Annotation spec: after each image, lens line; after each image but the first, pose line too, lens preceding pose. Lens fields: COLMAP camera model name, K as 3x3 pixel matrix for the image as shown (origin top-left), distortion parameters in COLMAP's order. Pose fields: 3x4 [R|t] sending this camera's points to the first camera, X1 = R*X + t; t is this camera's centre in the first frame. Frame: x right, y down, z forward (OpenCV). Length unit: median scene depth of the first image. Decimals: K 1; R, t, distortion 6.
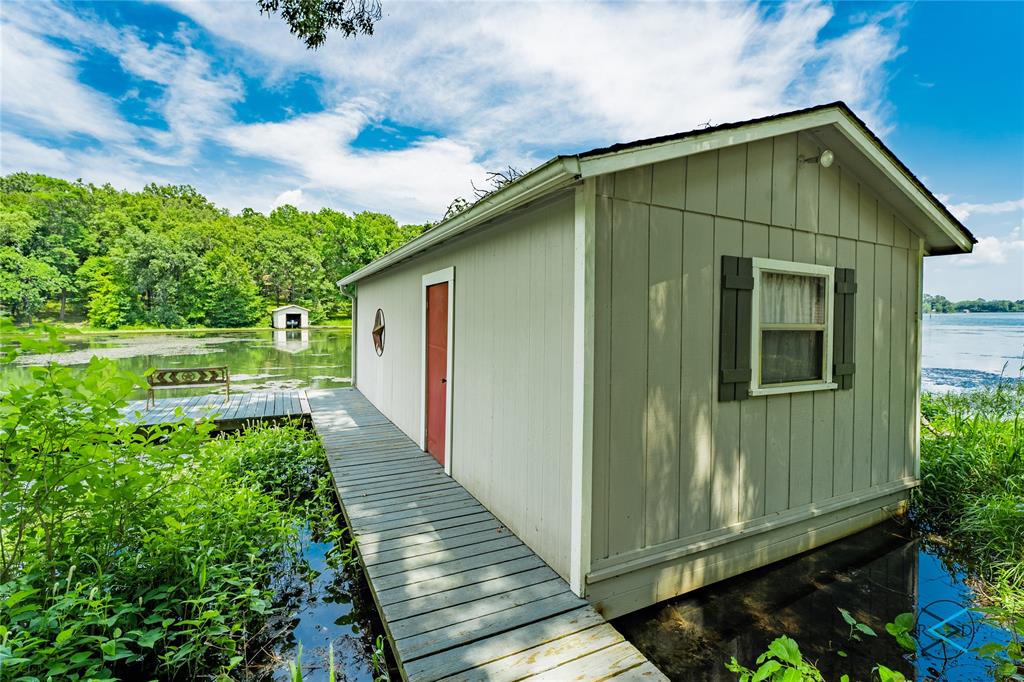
lens RADIAL K [[471.0, 0, 527.2], [0, 471.0, 321.3], [0, 0, 1]] dist [0.002299, -0.000488]
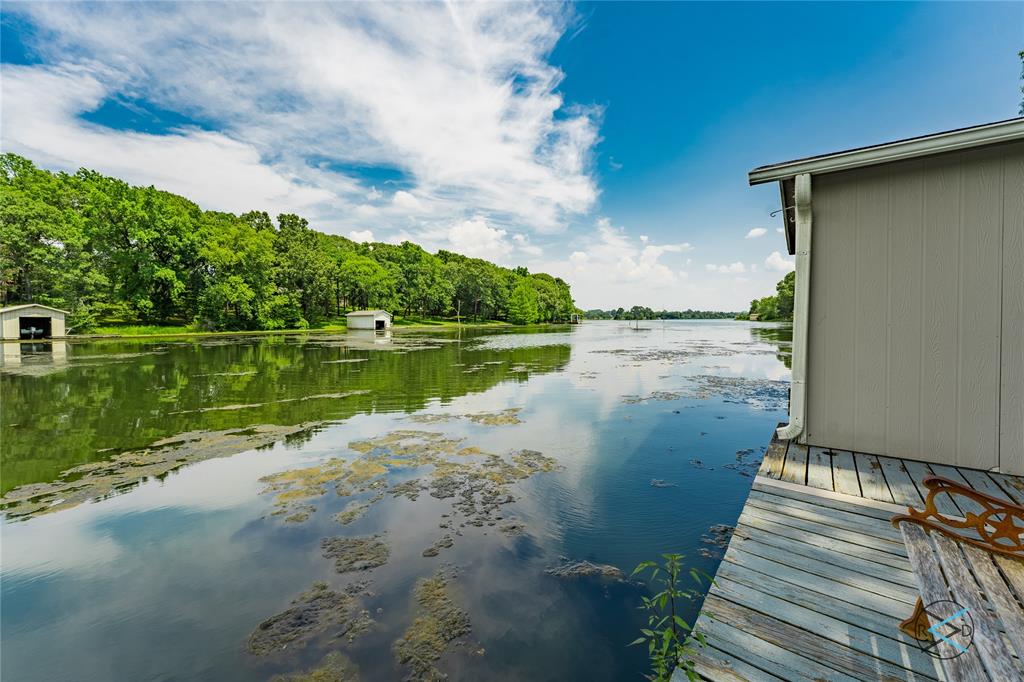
lens RADIAL K [[408.9, 0, 524.5], [0, 408.9, 331.1], [0, 0, 1]] dist [-0.000895, -0.000119]
pose [[0.890200, -0.017349, 0.455240, -0.139024], [0.015745, 0.999849, 0.007315, 0.010154], [-0.455299, 0.000656, 0.890339, 0.166205]]
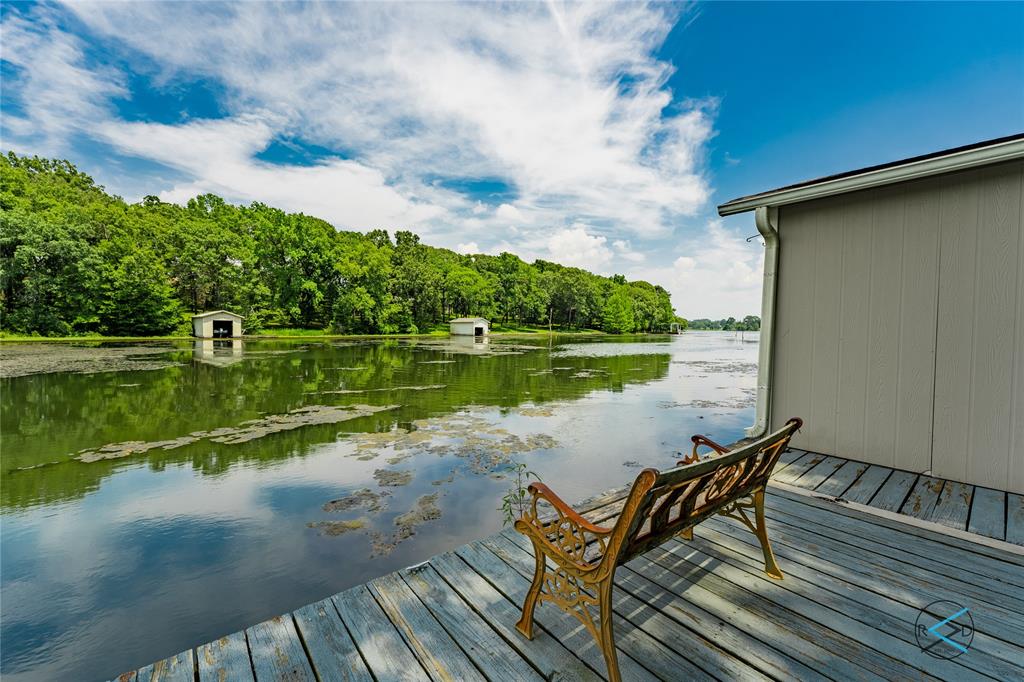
lens RADIAL K [[410.7, 0, 524.0], [0, 410.7, 341.5], [0, 0, 1]] dist [-0.001643, -0.000106]
pose [[0.973148, 0.002862, 0.230163, -0.130468], [-0.005744, 0.999913, 0.011853, 0.009891], [-0.230110, -0.012857, 0.973080, 0.142985]]
